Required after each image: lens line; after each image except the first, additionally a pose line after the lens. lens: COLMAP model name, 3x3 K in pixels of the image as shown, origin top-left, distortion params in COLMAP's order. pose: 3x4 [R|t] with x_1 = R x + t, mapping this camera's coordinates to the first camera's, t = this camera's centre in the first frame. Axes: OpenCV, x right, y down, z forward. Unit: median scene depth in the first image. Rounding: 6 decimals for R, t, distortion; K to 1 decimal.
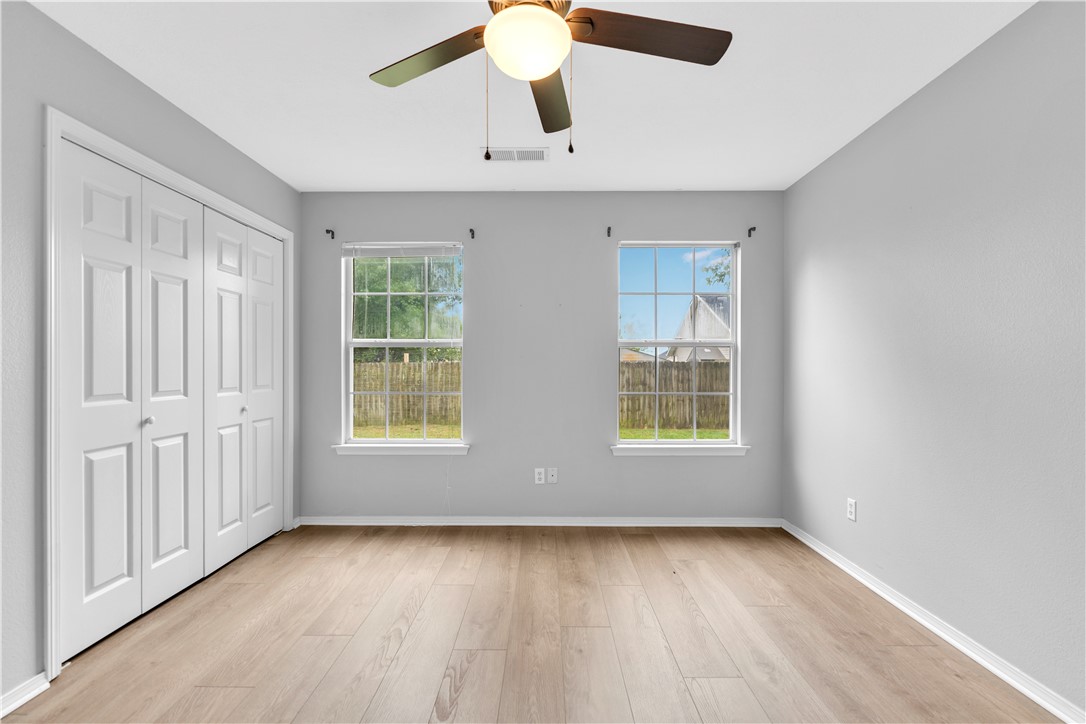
lens RADIAL K [[465.1, 0, 546.8], [0, 465.1, 365.9], [0, 0, 1]] dist [-0.002334, -0.000632]
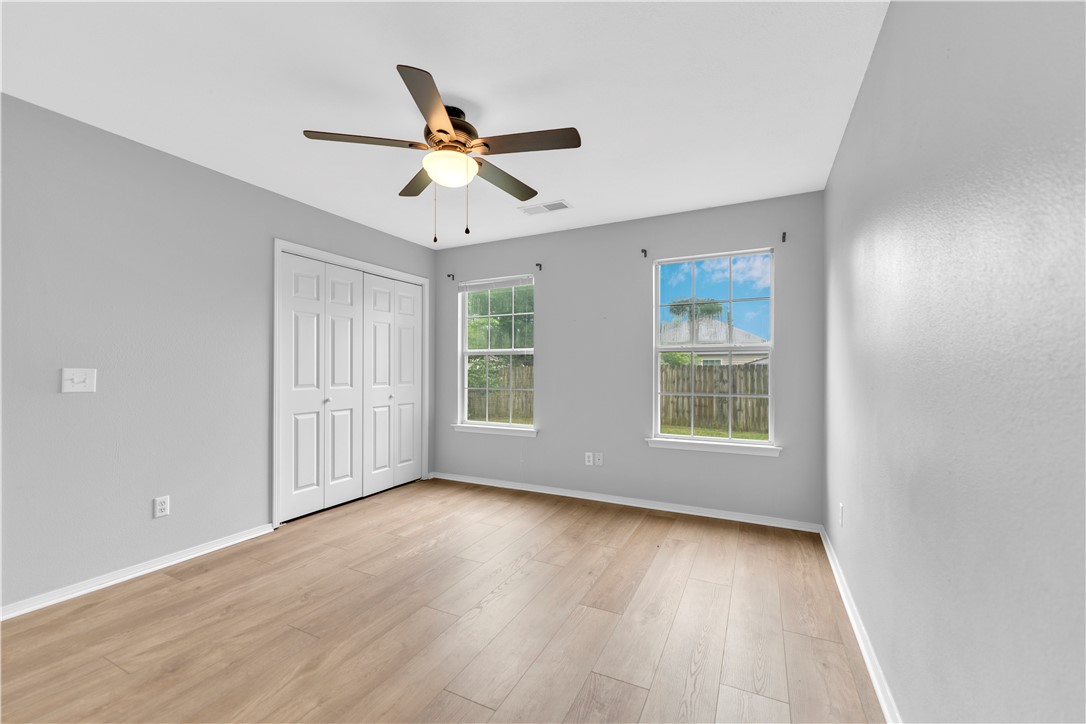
lens RADIAL K [[437.8, 0, 545.8], [0, 437.8, 365.7], [0, 0, 1]] dist [0.001852, -0.000038]
pose [[0.899149, -0.003402, -0.437629, 0.447639], [0.000213, 0.999973, -0.007334, -0.000134], [0.437642, 0.006501, 0.899126, -0.100954]]
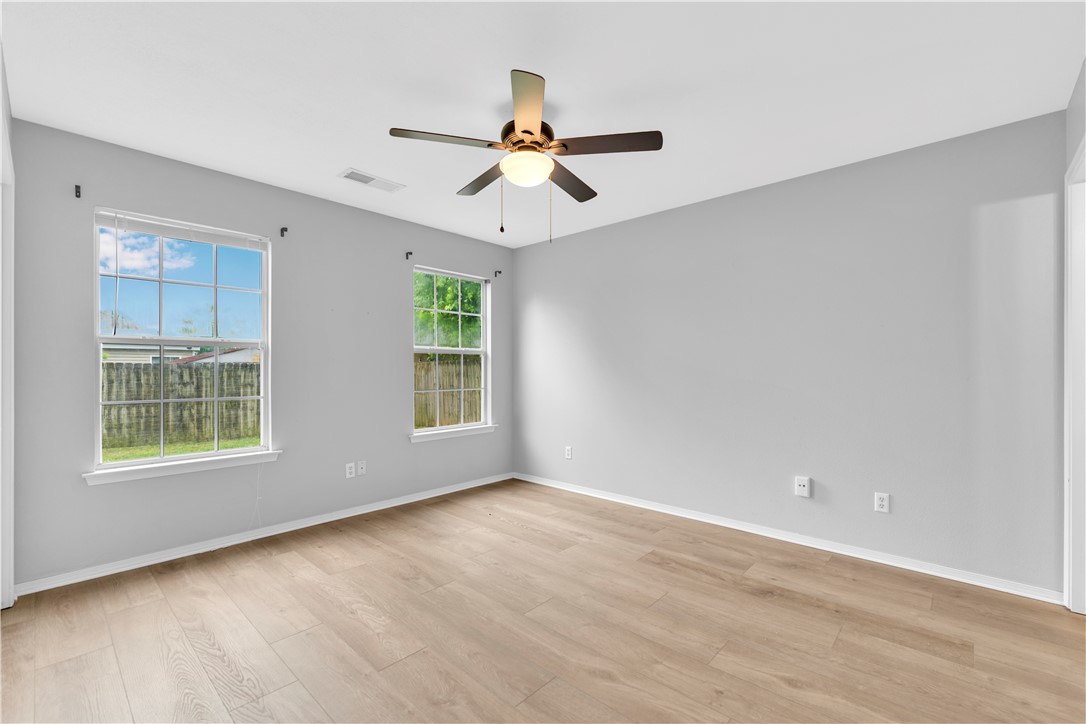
lens RADIAL K [[456.6, 0, 541.5], [0, 456.6, 365.6], [0, 0, 1]] dist [-0.001425, -0.000159]
pose [[0.673048, 0.004808, 0.739583, -0.578034], [-0.000415, 0.999981, -0.006123, 0.000229], [-0.739599, 0.003814, 0.673037, -0.046525]]
